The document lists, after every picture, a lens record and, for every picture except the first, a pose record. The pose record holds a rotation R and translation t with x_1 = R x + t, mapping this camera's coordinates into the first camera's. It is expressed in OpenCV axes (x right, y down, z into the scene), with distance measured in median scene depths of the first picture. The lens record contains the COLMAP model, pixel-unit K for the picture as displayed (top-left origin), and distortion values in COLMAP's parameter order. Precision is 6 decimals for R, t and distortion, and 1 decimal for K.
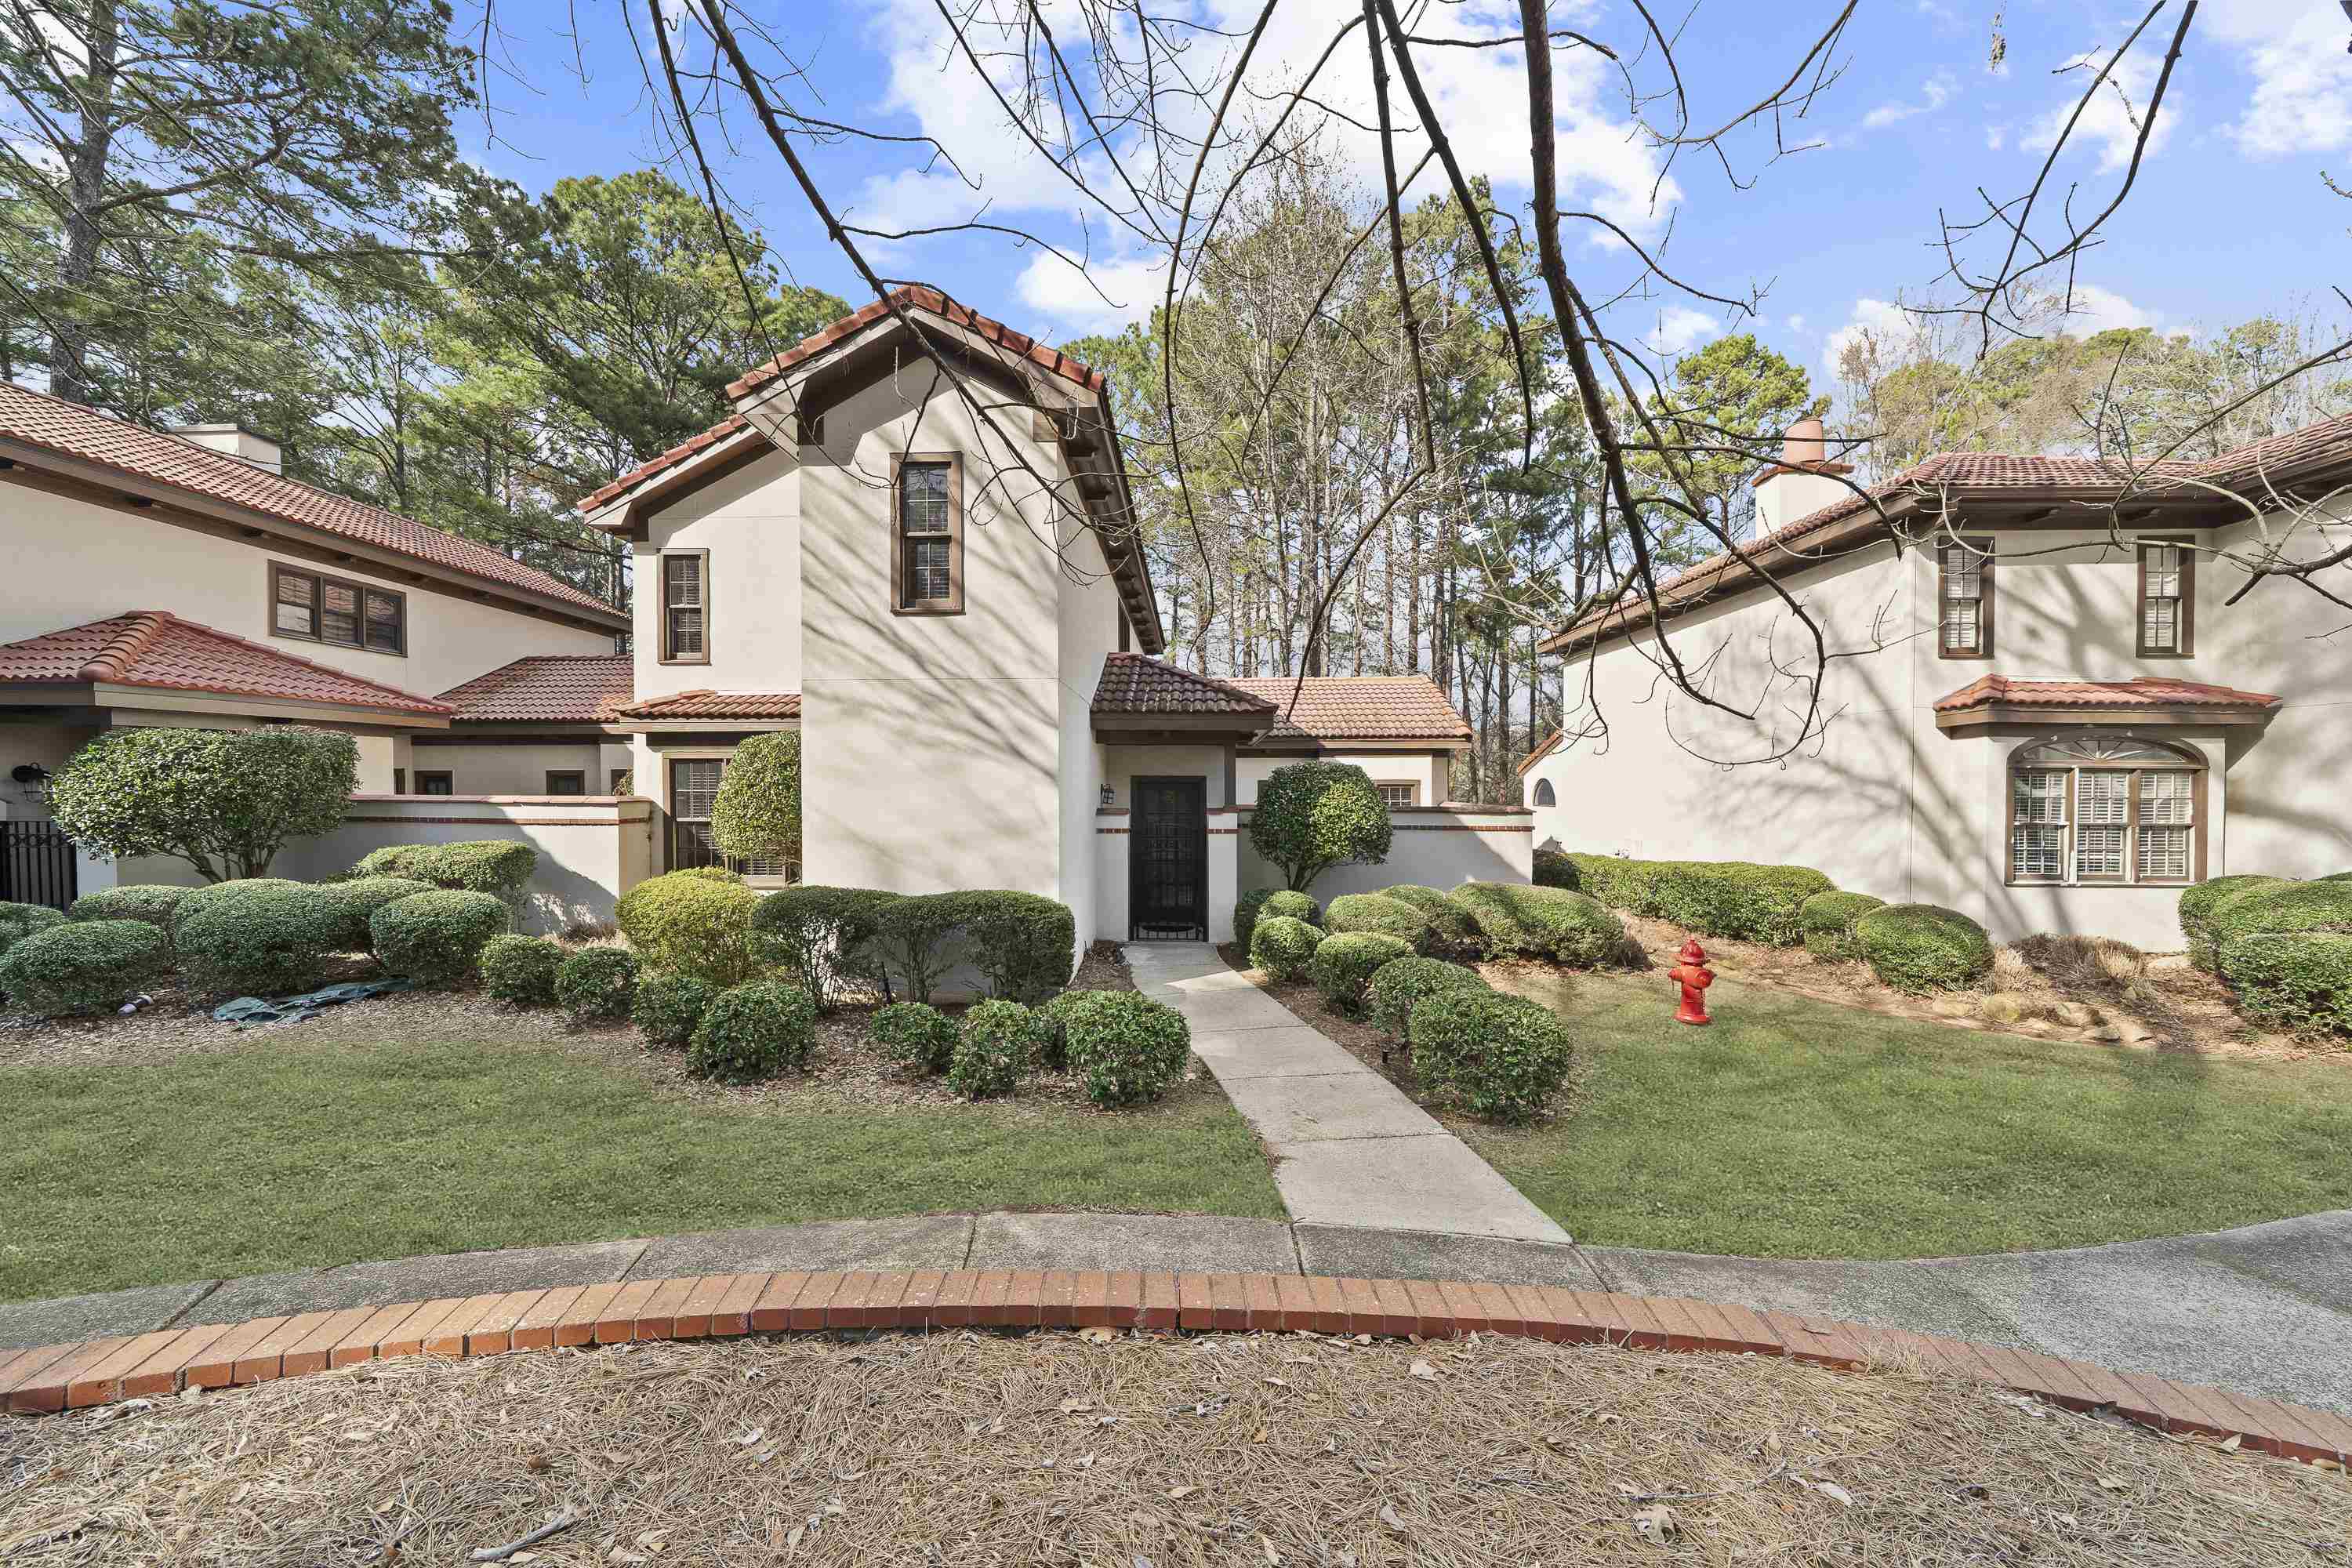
lens RADIAL K [[853.9, 0, 1189.0], [0, 853.9, 793.1], [0, 0, 1]] dist [-0.001157, -0.000379]
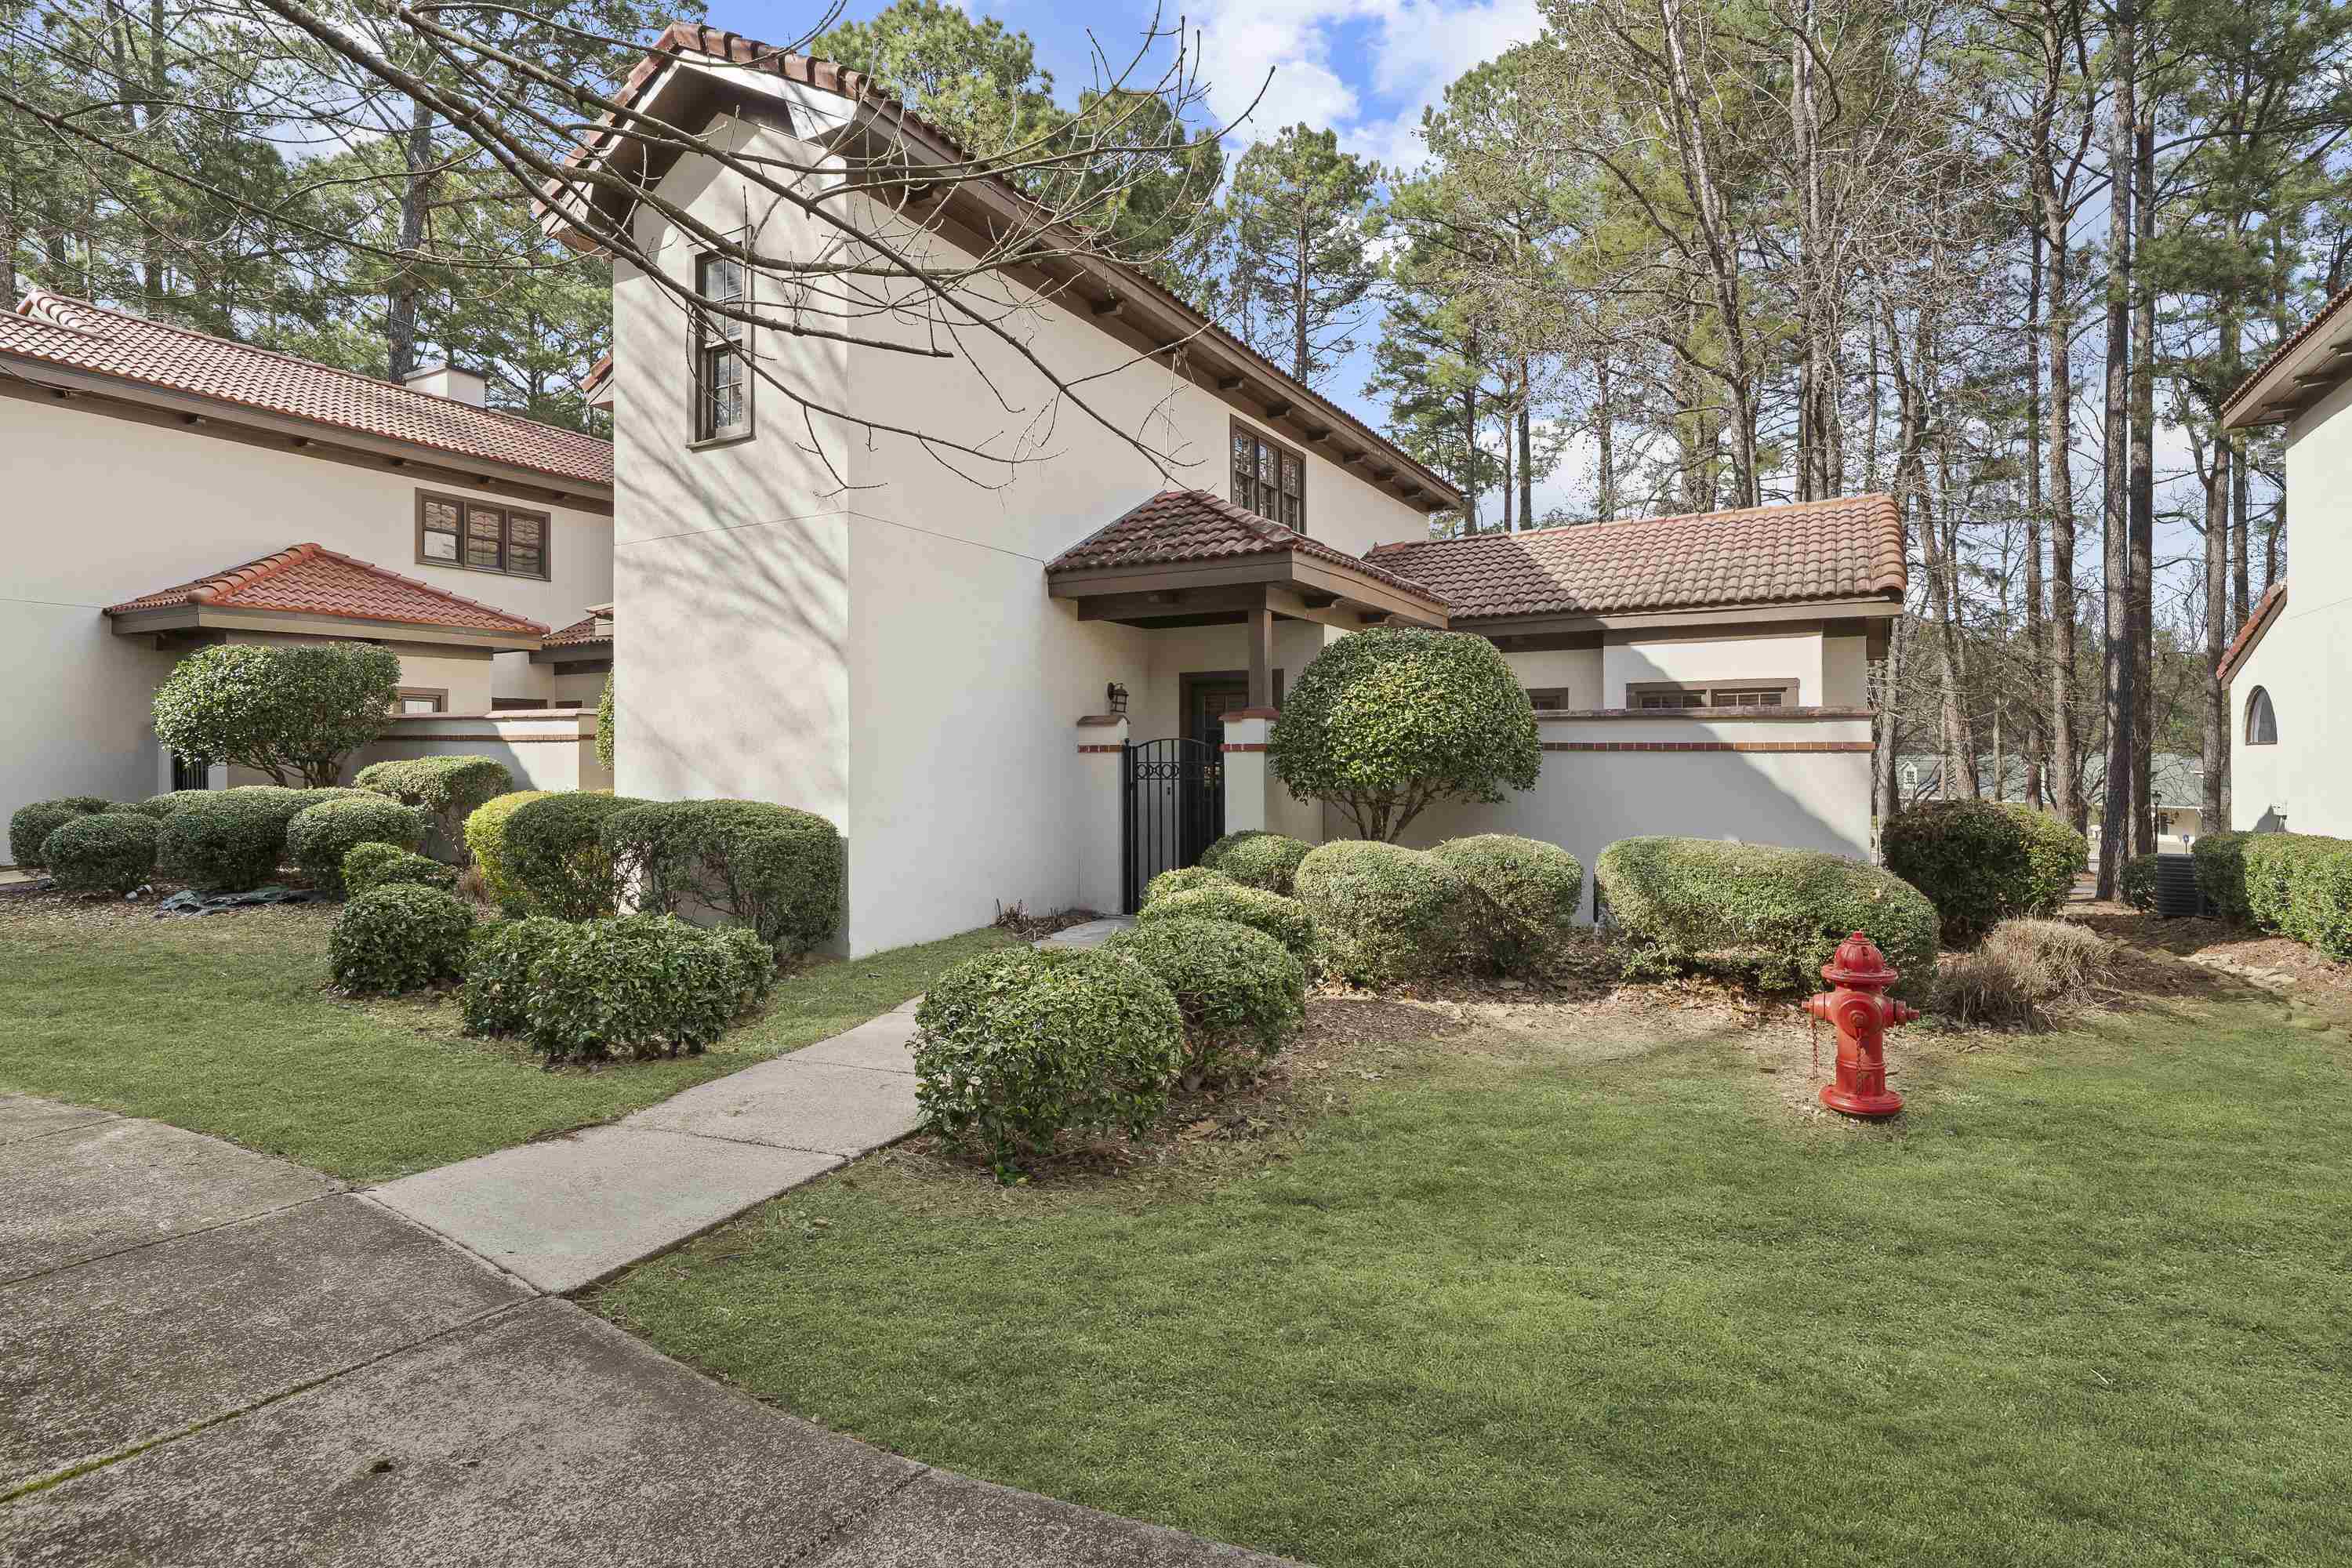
lens RADIAL K [[1241.5, 0, 1133.5], [0, 1241.5, 749.6], [0, 0, 1]] dist [0.001482, 0.000051]
pose [[0.875829, -0.005209, -0.482594, 0.494661], [-0.000314, 0.999935, -0.011363, 0.067732], [0.482622, 0.010104, 0.875770, 0.182683]]
